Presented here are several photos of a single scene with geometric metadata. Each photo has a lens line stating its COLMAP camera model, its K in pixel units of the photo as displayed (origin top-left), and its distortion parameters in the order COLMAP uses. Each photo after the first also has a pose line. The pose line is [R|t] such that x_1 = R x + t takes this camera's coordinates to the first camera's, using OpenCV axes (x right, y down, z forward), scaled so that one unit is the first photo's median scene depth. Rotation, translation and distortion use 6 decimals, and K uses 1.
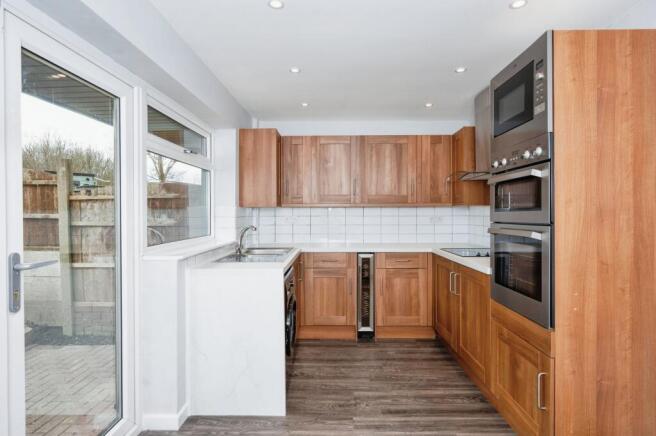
lens RADIAL K [[357.4, 0, 328.1], [0, 357.4, 217.0], [0, 0, 1]] dist [-0.000125, 0.000533]
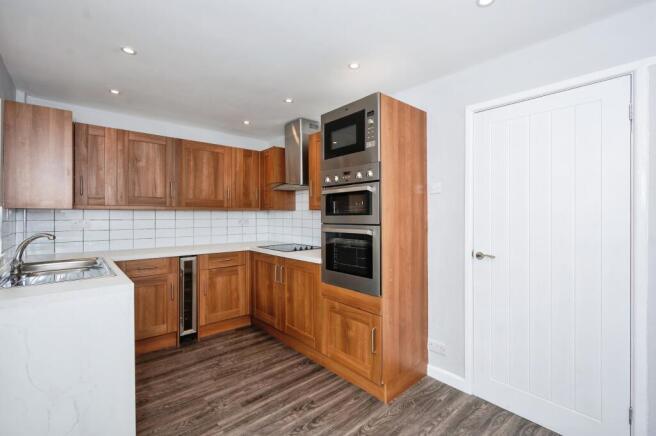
lens RADIAL K [[297.5, 0, 327.5], [0, 297.5, 216.6], [0, 0, 1]] dist [0.003037, -0.000015]
pose [[0.739803, 0.000324, 0.672824, -0.223488], [0.006023, 0.999957, -0.007104, -0.002862], [-0.672797, 0.009308, 0.739769, 0.153148]]
